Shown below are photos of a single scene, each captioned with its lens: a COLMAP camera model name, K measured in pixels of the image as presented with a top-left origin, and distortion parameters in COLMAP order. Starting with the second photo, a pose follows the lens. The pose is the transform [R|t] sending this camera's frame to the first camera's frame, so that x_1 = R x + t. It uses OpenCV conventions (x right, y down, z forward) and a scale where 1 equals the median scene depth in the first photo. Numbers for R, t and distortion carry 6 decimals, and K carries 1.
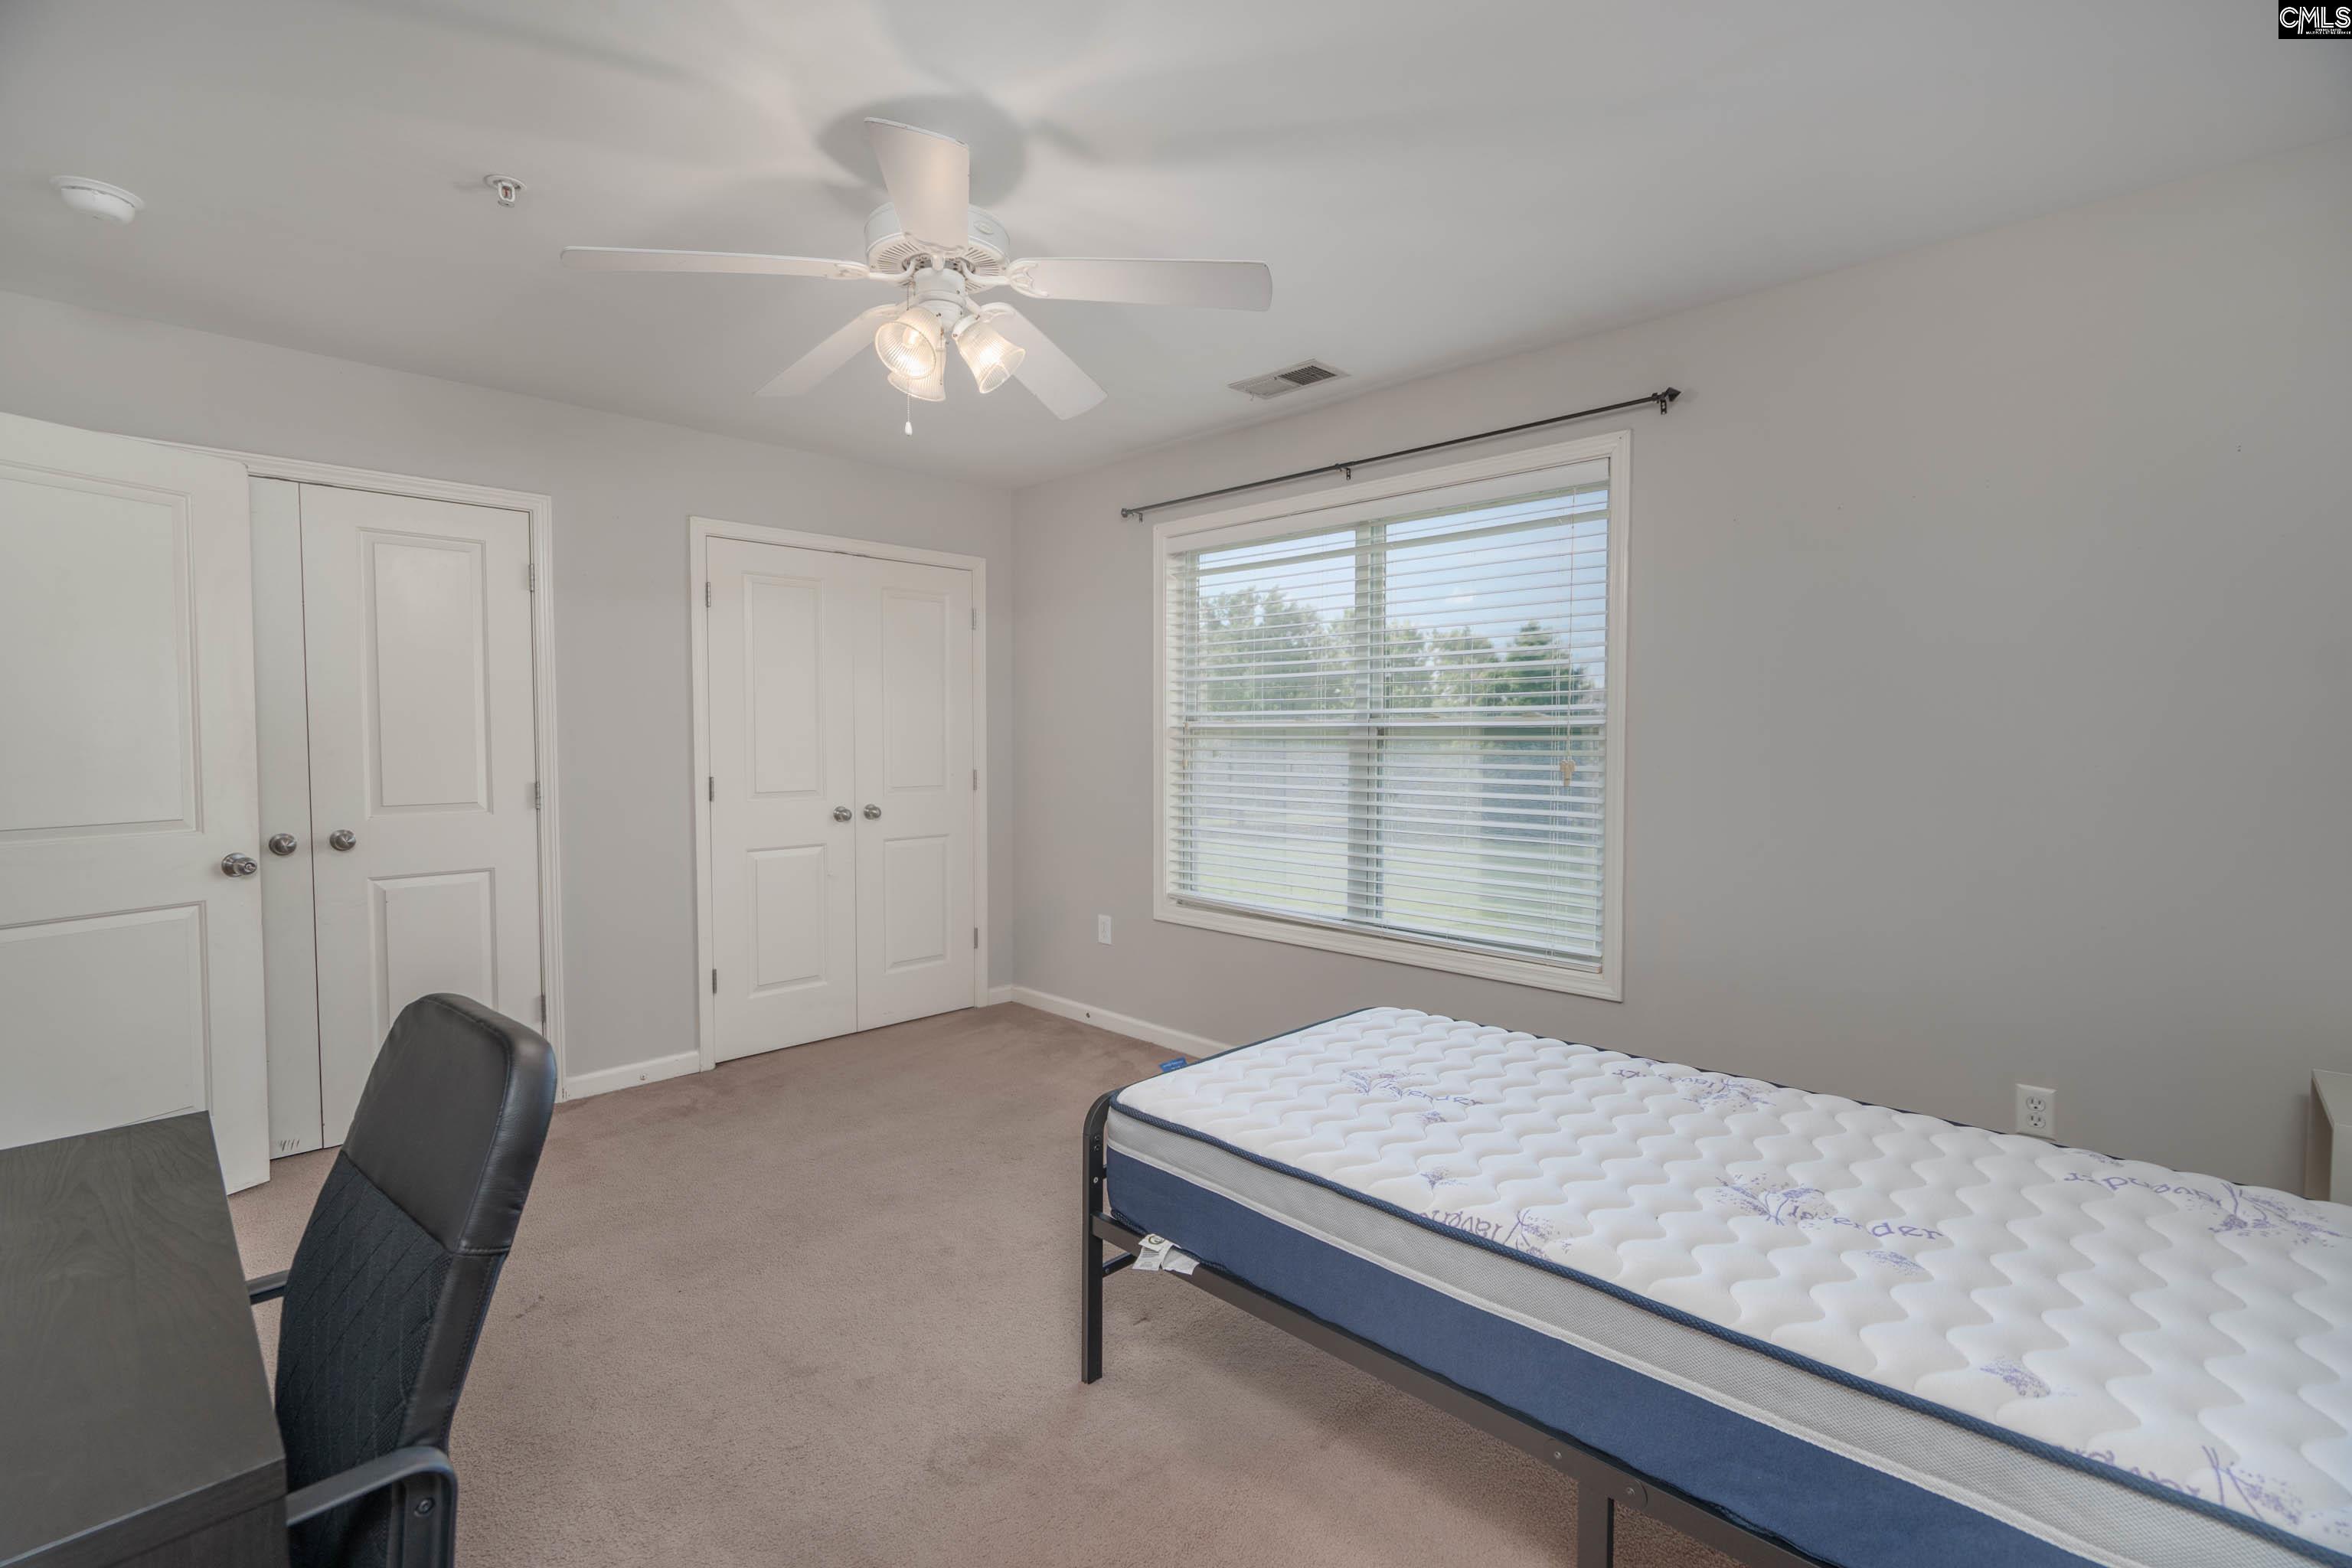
lens RADIAL K [[1063.7, 0, 1170.4], [0, 1063.7, 772.5], [0, 0, 1]] dist [-0.001841, 0.000106]
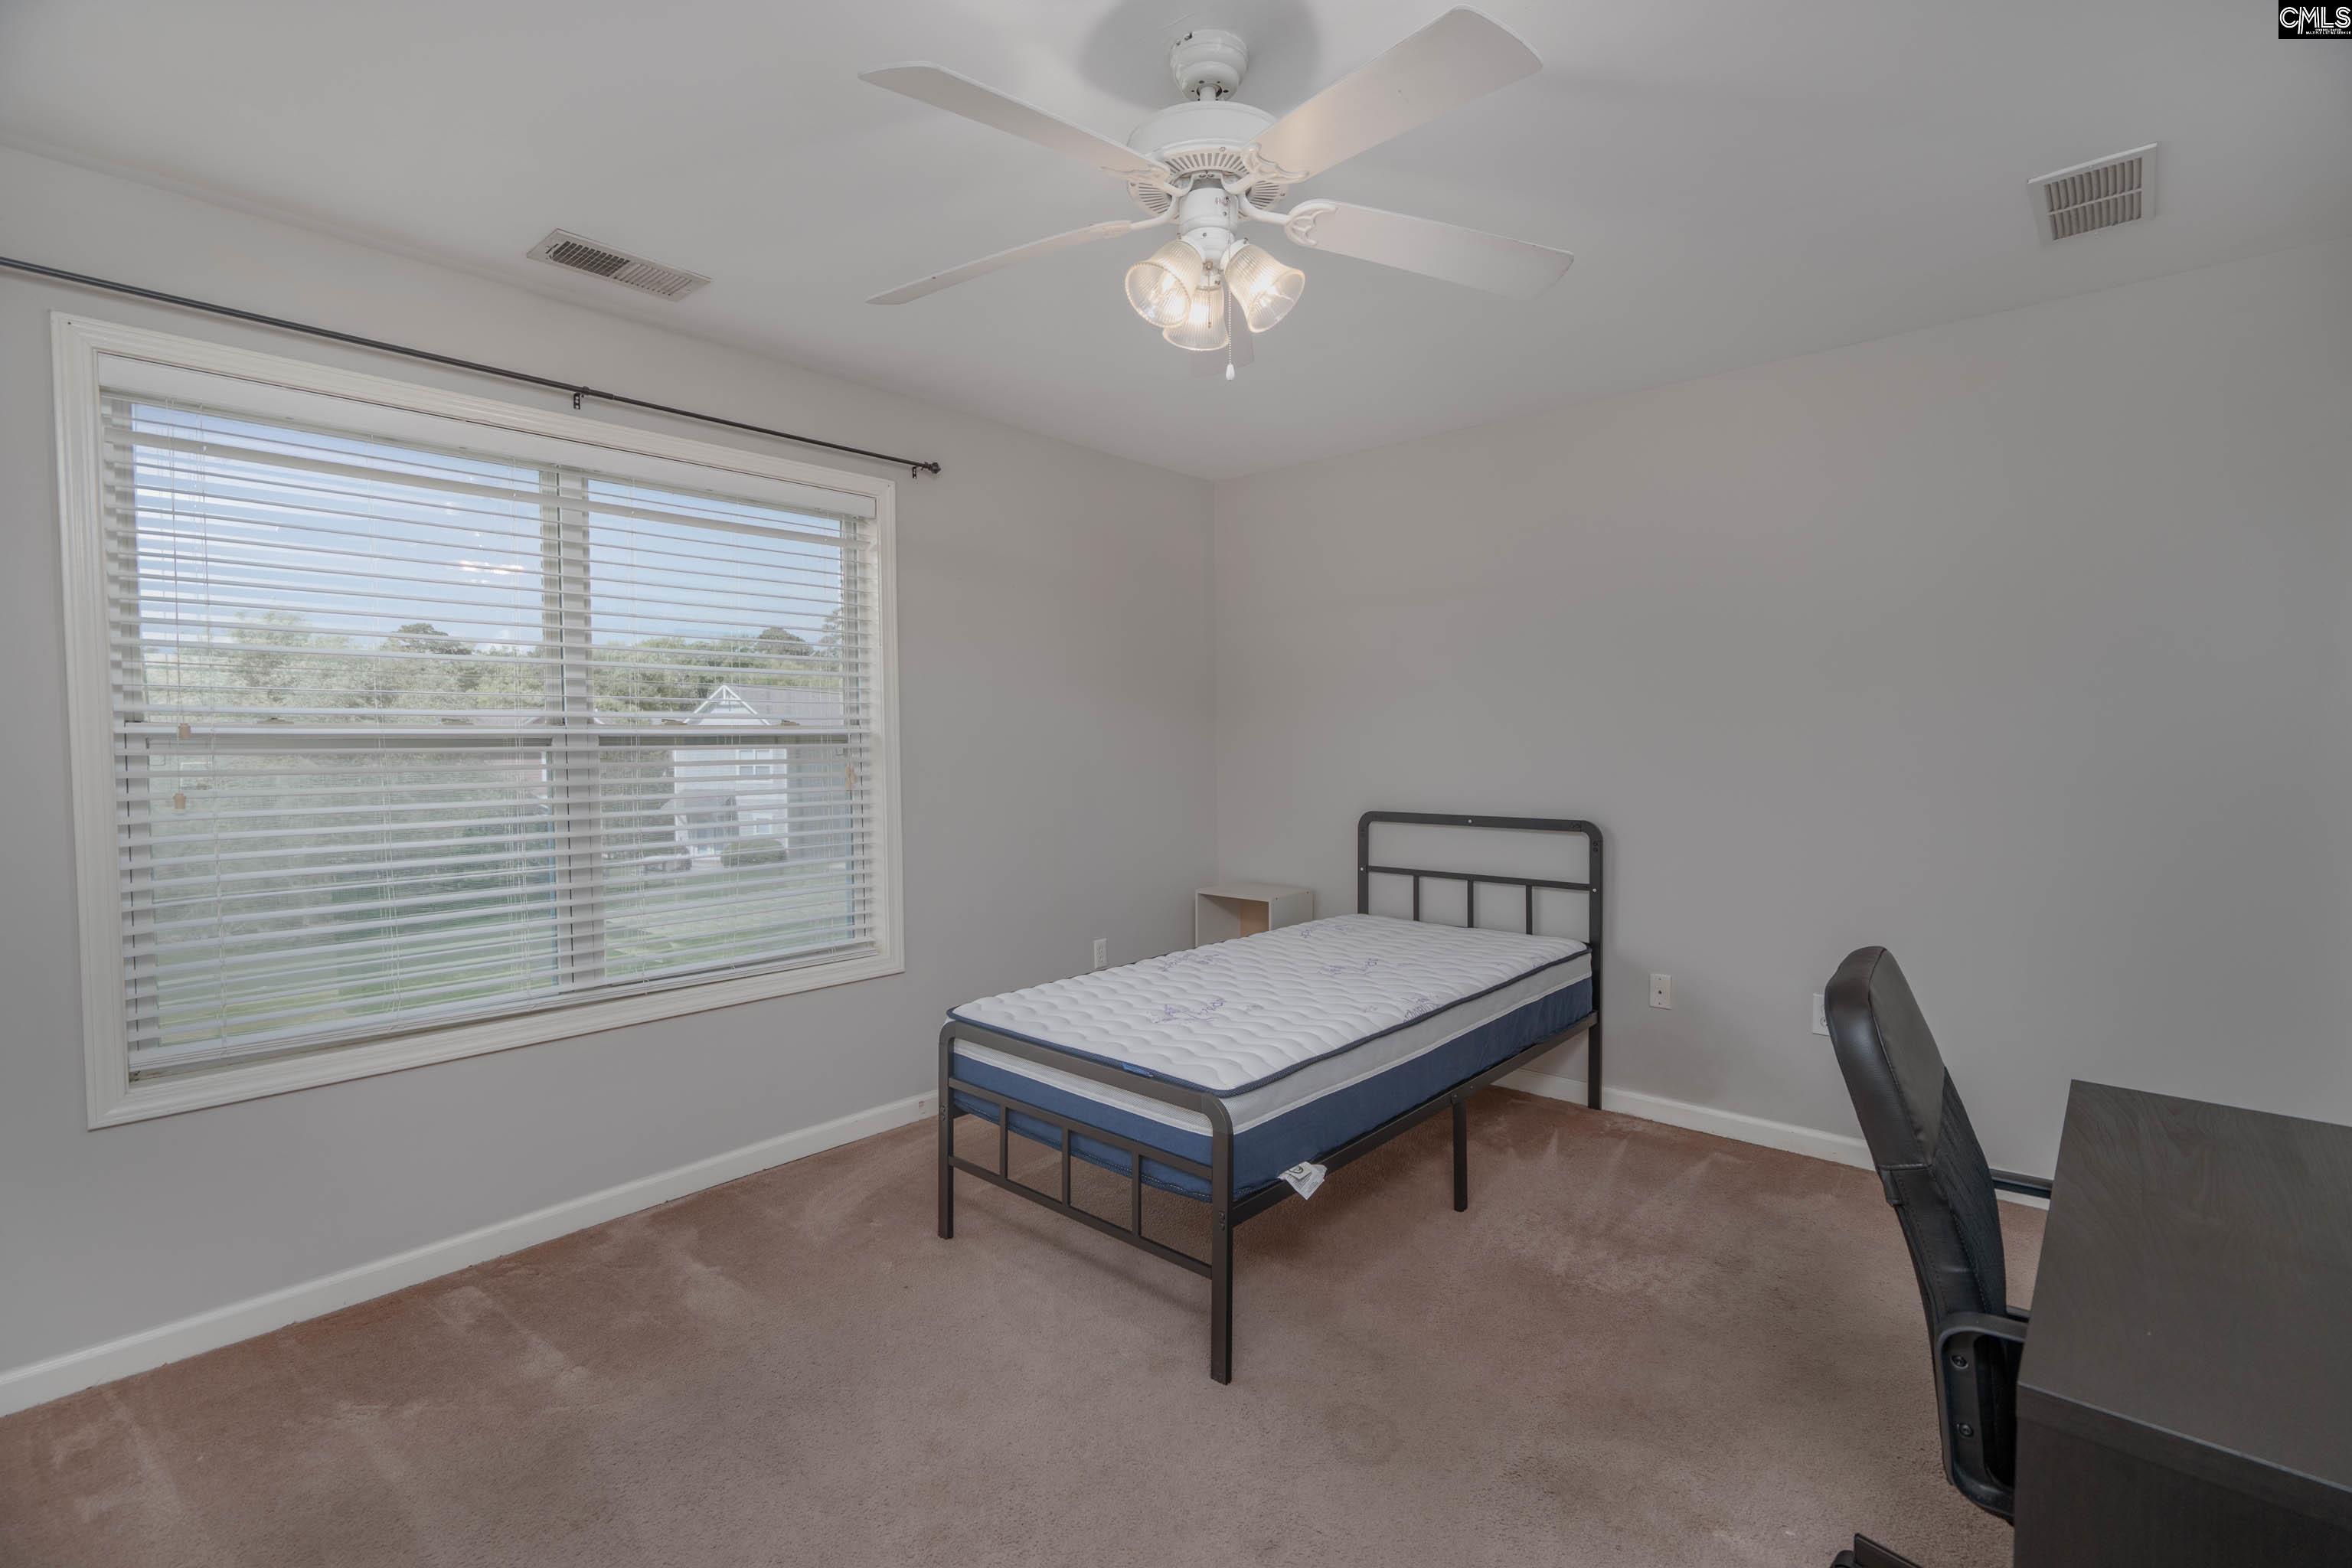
lens RADIAL K [[1077.5, 0, 1146.3], [0, 1077.5, 783.1], [0, 0, 1]] dist [-0.001691, -0.000004]
pose [[-0.043401, -0.039134, 0.998291, -0.625609], [0.042217, 0.998268, 0.040968, -0.022708], [-0.998165, 0.043923, -0.041673, 0.633987]]
